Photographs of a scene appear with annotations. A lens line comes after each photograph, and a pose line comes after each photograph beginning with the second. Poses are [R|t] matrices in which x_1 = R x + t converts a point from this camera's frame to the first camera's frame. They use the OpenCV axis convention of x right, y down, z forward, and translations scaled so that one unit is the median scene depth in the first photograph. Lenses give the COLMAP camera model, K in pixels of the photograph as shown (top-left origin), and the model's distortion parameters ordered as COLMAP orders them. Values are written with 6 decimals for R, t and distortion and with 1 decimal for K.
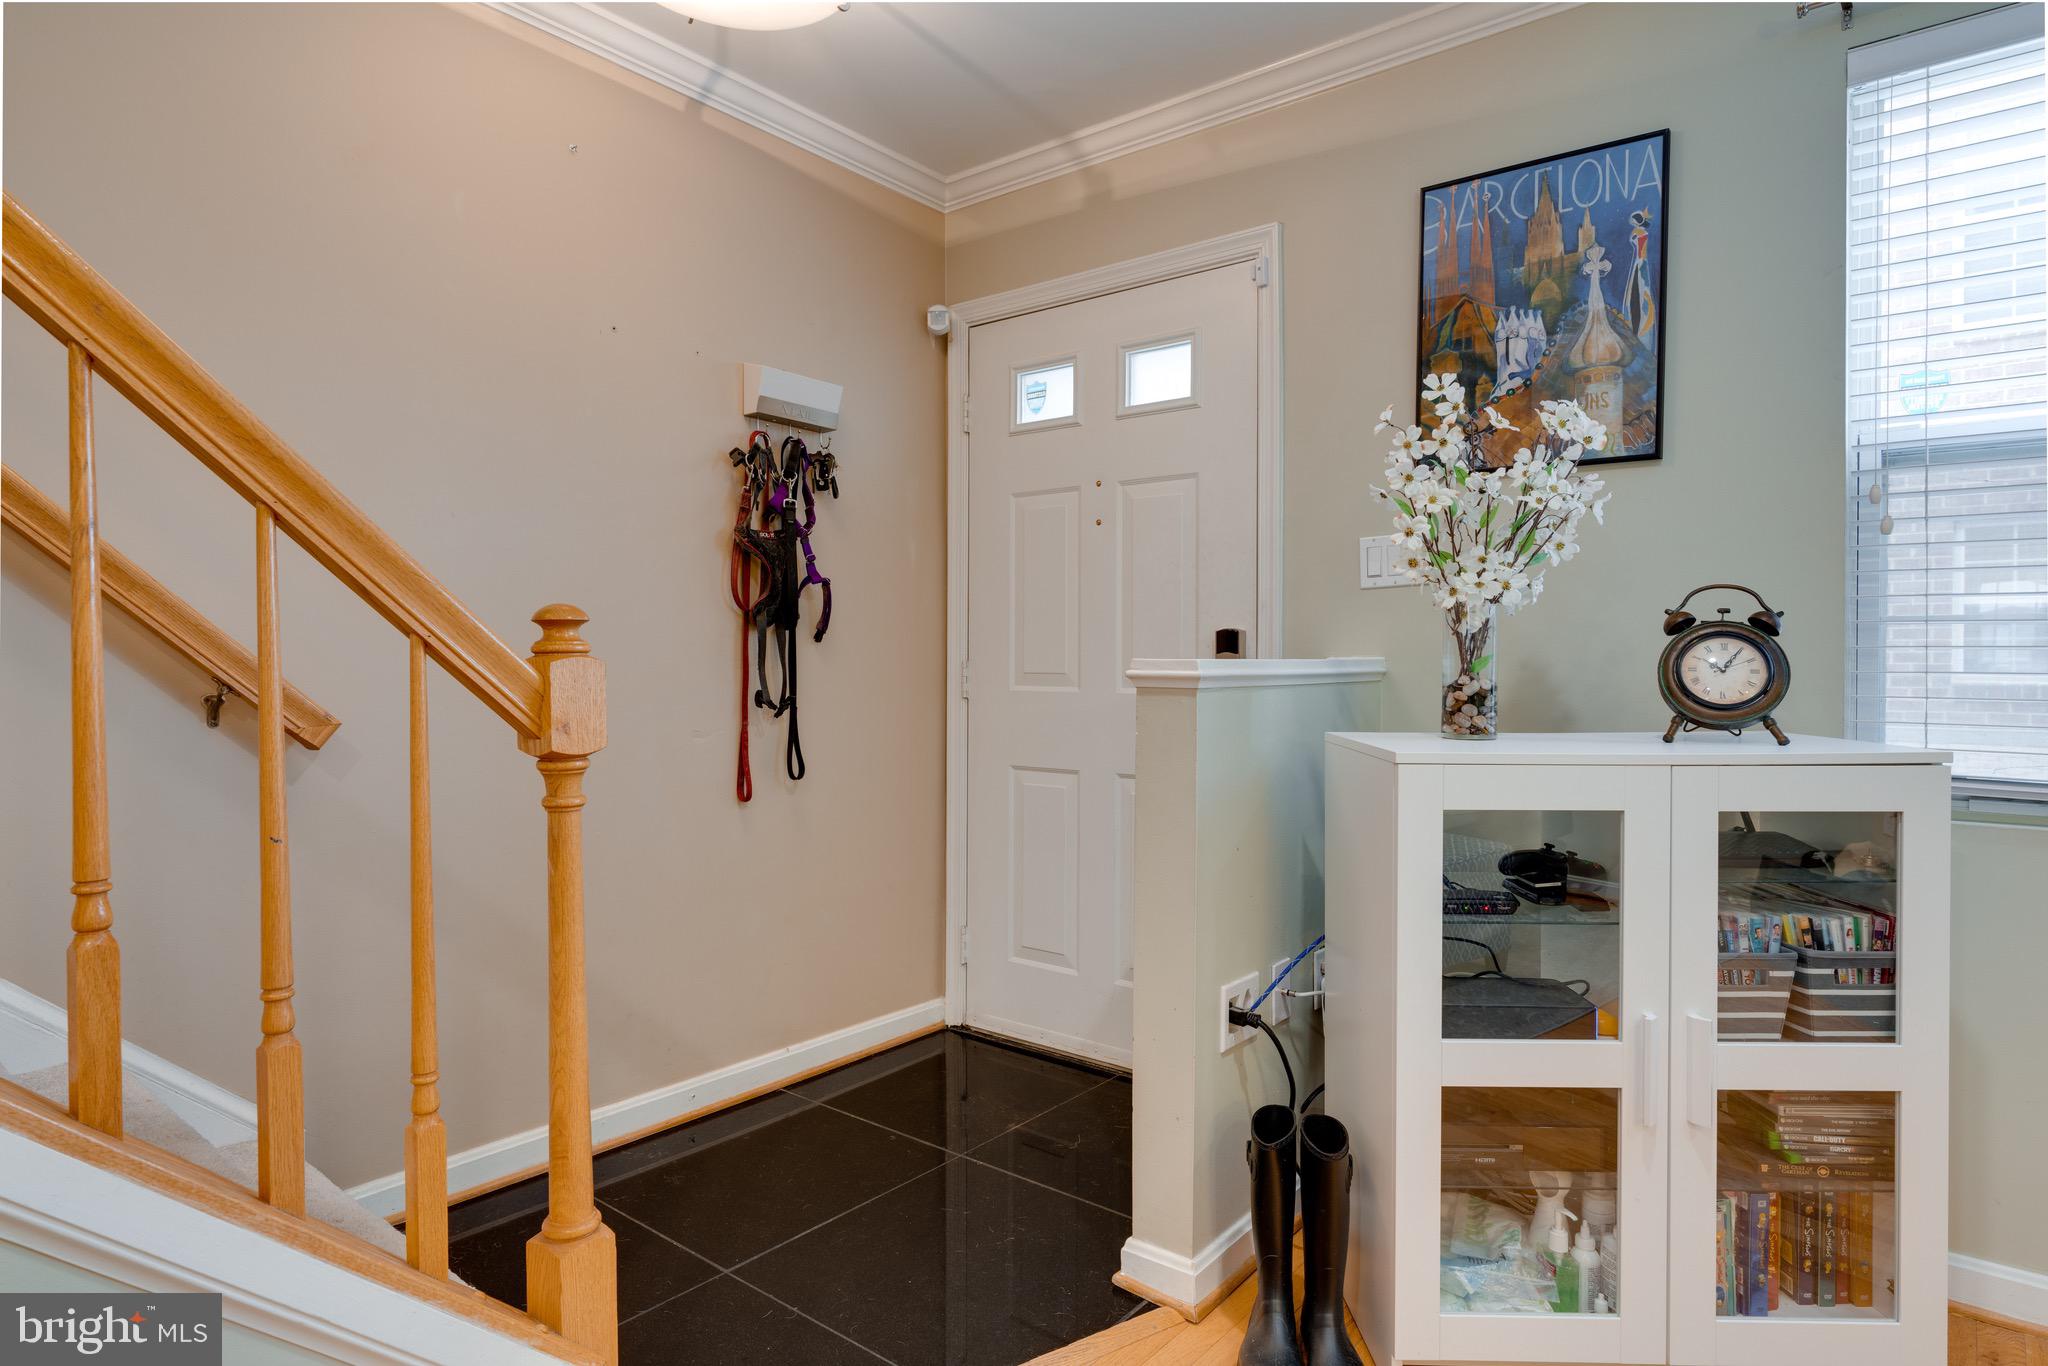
lens RADIAL K [[1147.5, 0, 1014.9], [0, 1147.5, 666.6], [0, 0, 1]] dist [-0.005155, 0.006025]
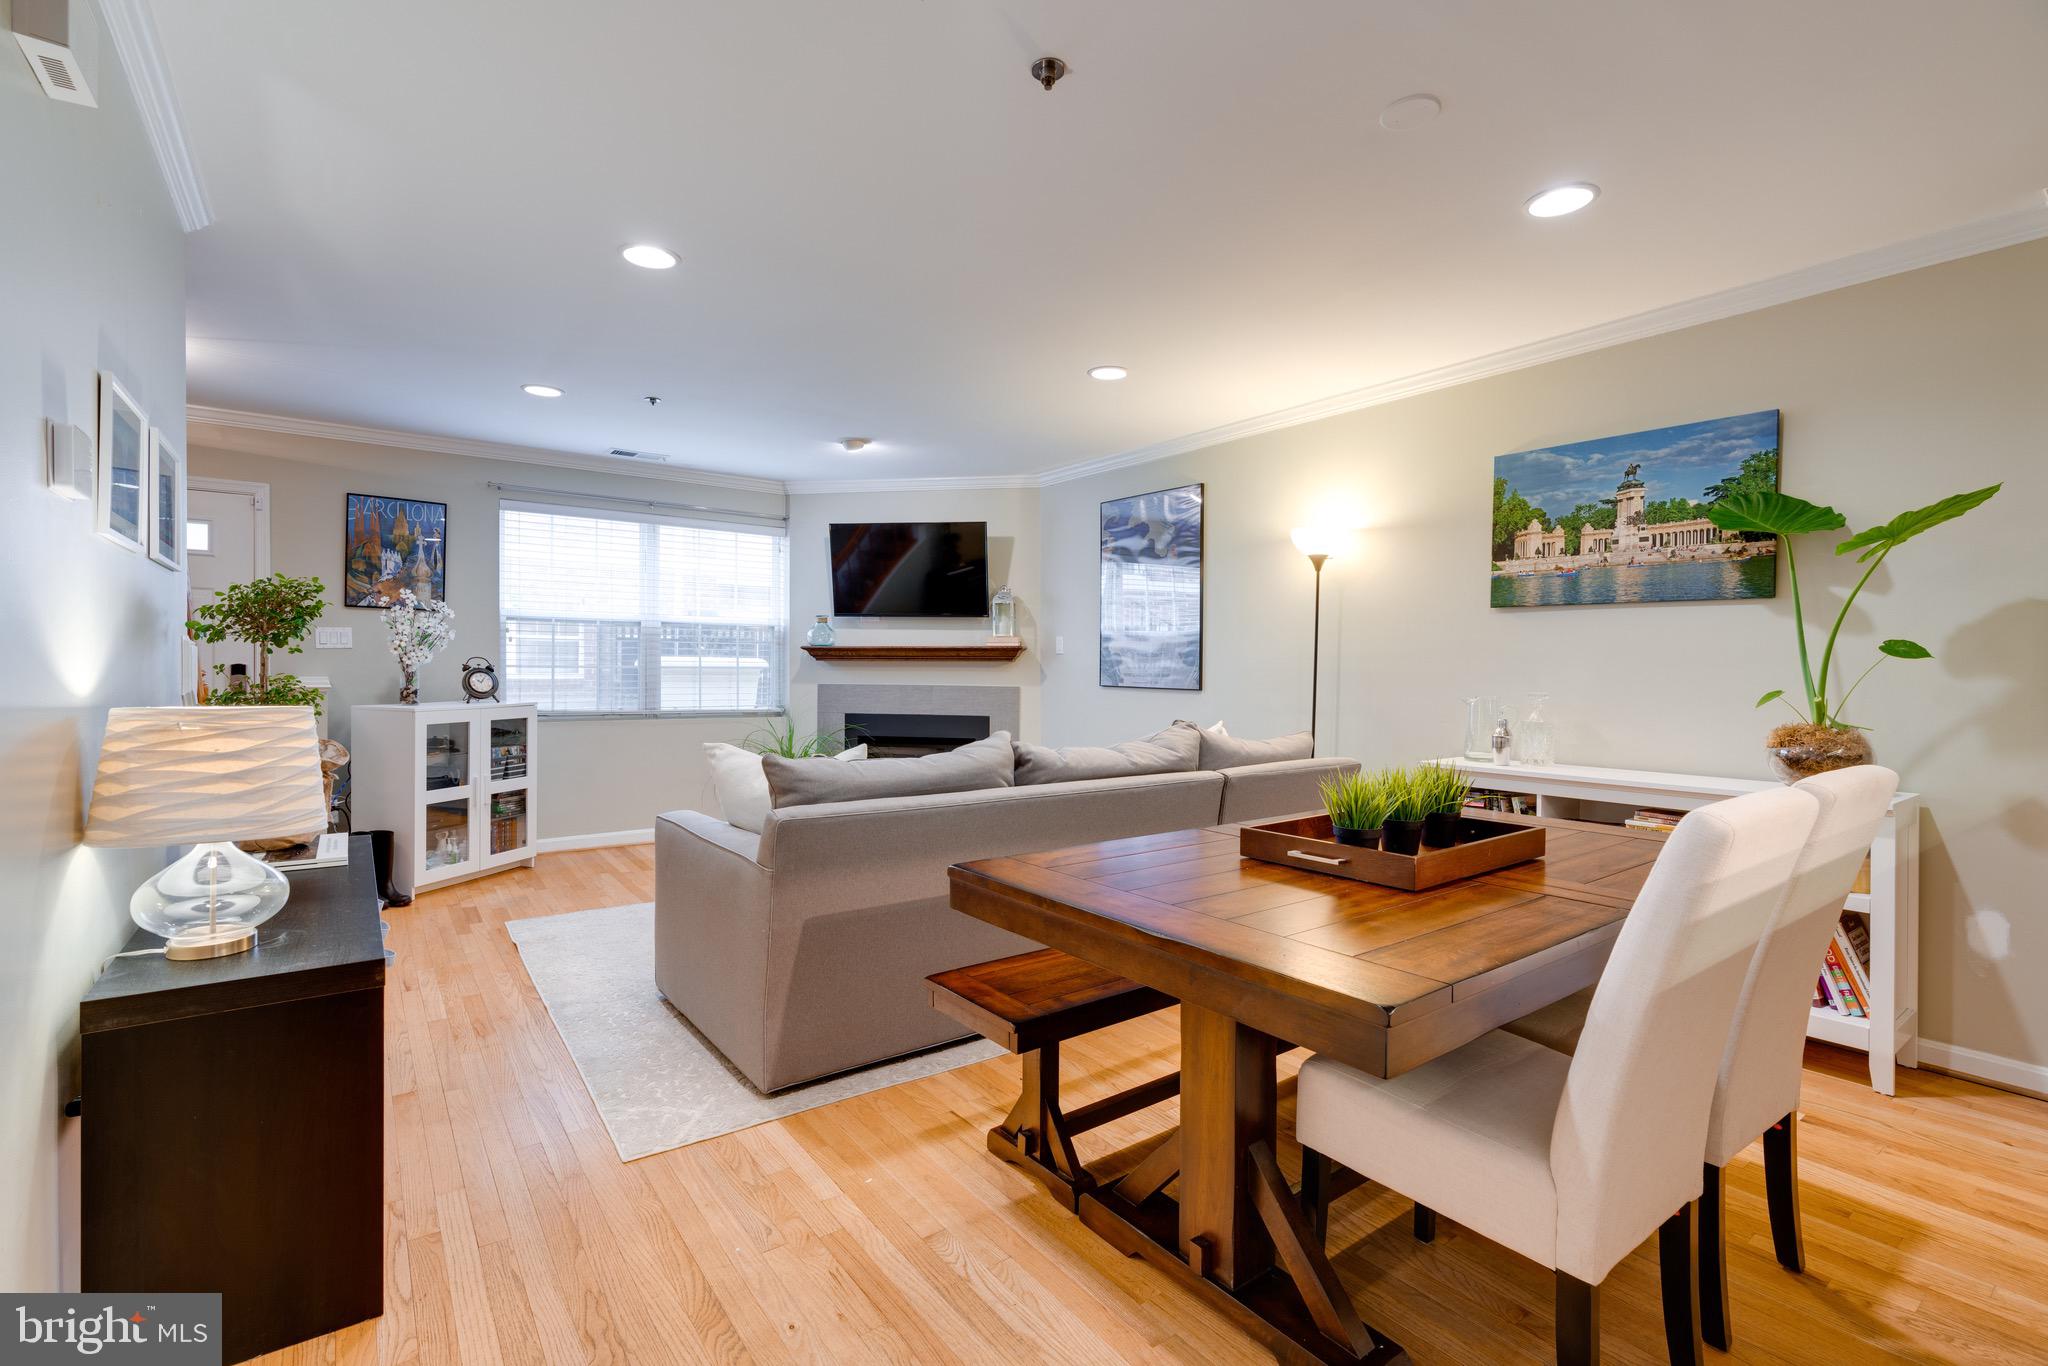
lens RADIAL K [[919.4, 0, 1010.9], [0, 919.4, 677.4], [0, 0, 1]] dist [-0.011149, 0.004382]
pose [[0.250083, -0.012490, 0.968144, -1.580155], [-0.005242, 0.999885, 0.014254, -0.055995], [-0.968210, -0.008640, 0.249988, -1.186182]]
